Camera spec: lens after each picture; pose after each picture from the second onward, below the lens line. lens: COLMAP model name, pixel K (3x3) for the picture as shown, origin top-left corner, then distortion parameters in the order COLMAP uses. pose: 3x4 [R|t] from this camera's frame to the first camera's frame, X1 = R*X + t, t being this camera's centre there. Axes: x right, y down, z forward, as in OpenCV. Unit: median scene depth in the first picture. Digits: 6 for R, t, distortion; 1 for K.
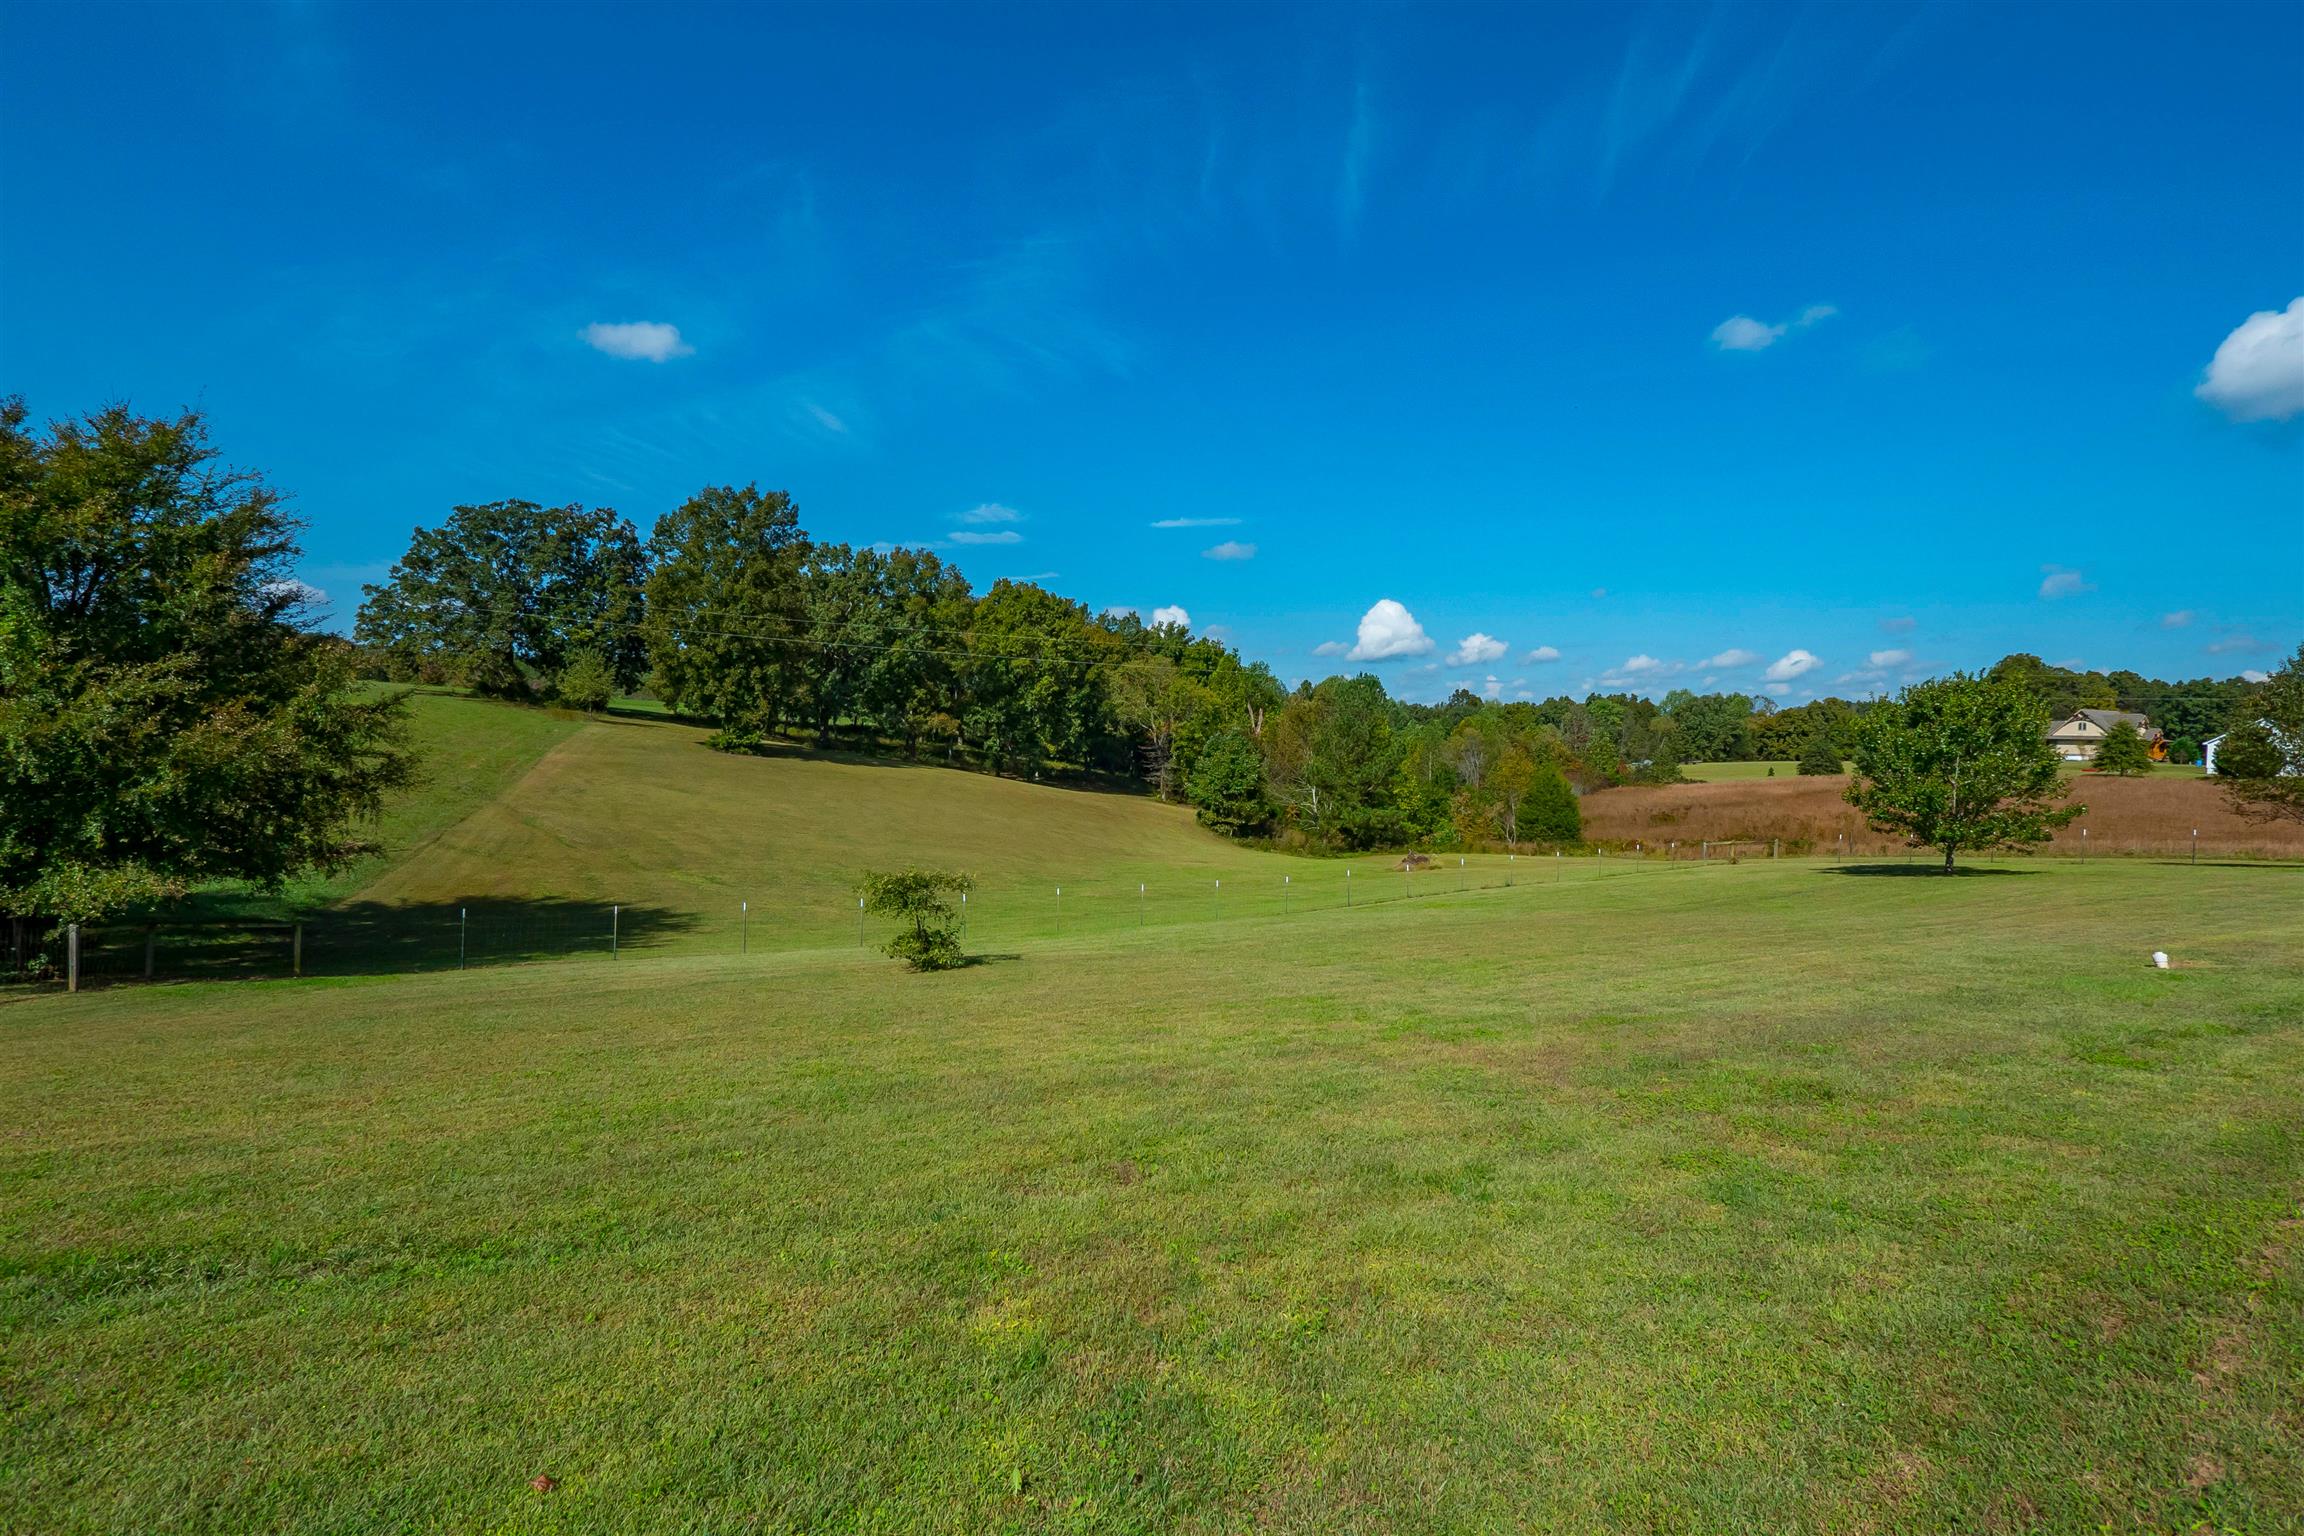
lens RADIAL K [[1022.4, 0, 1144.1], [0, 1022.4, 733.1], [0, 0, 1]] dist [-0.002604, 0.000000]
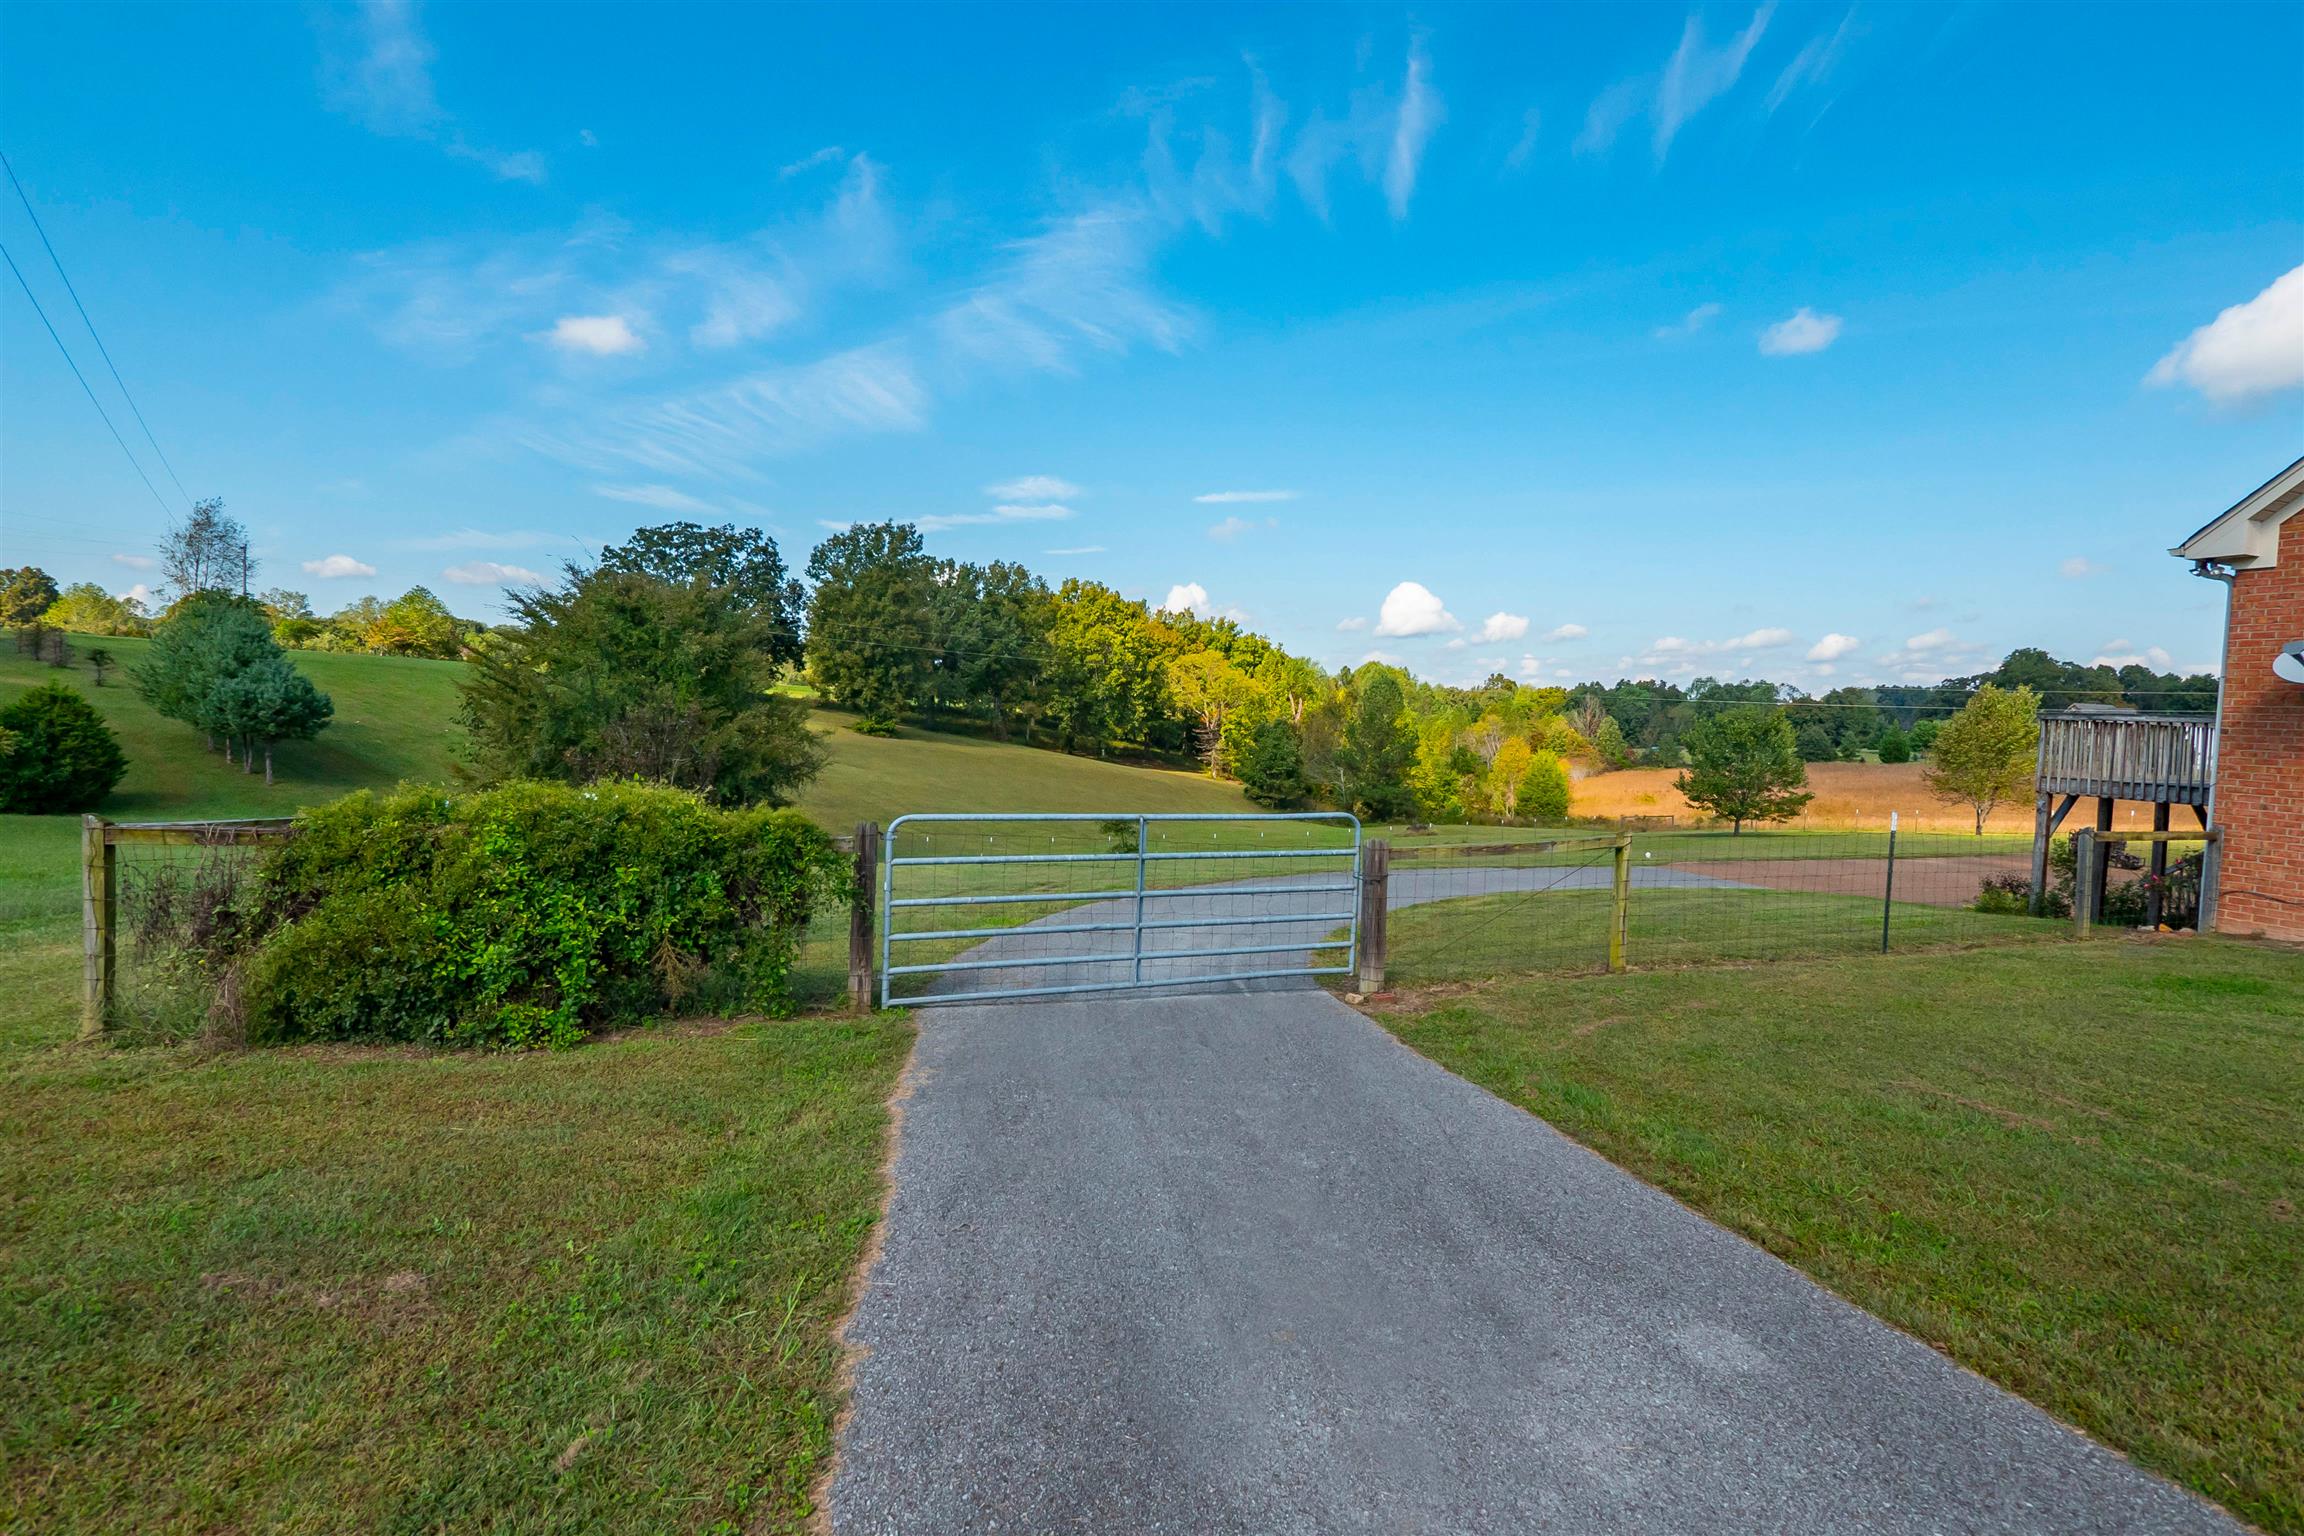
lens RADIAL K [[1029.5, 0, 1155.5], [0, 1029.5, 704.1], [0, 0, 1]] dist [-0.000005, -0.000120]
pose [[0.999436, 0.011466, -0.031575, -0.012481], [-0.011552, 0.999930, -0.002566, -0.013417], [0.031544, 0.002930, 0.999498, -0.168086]]
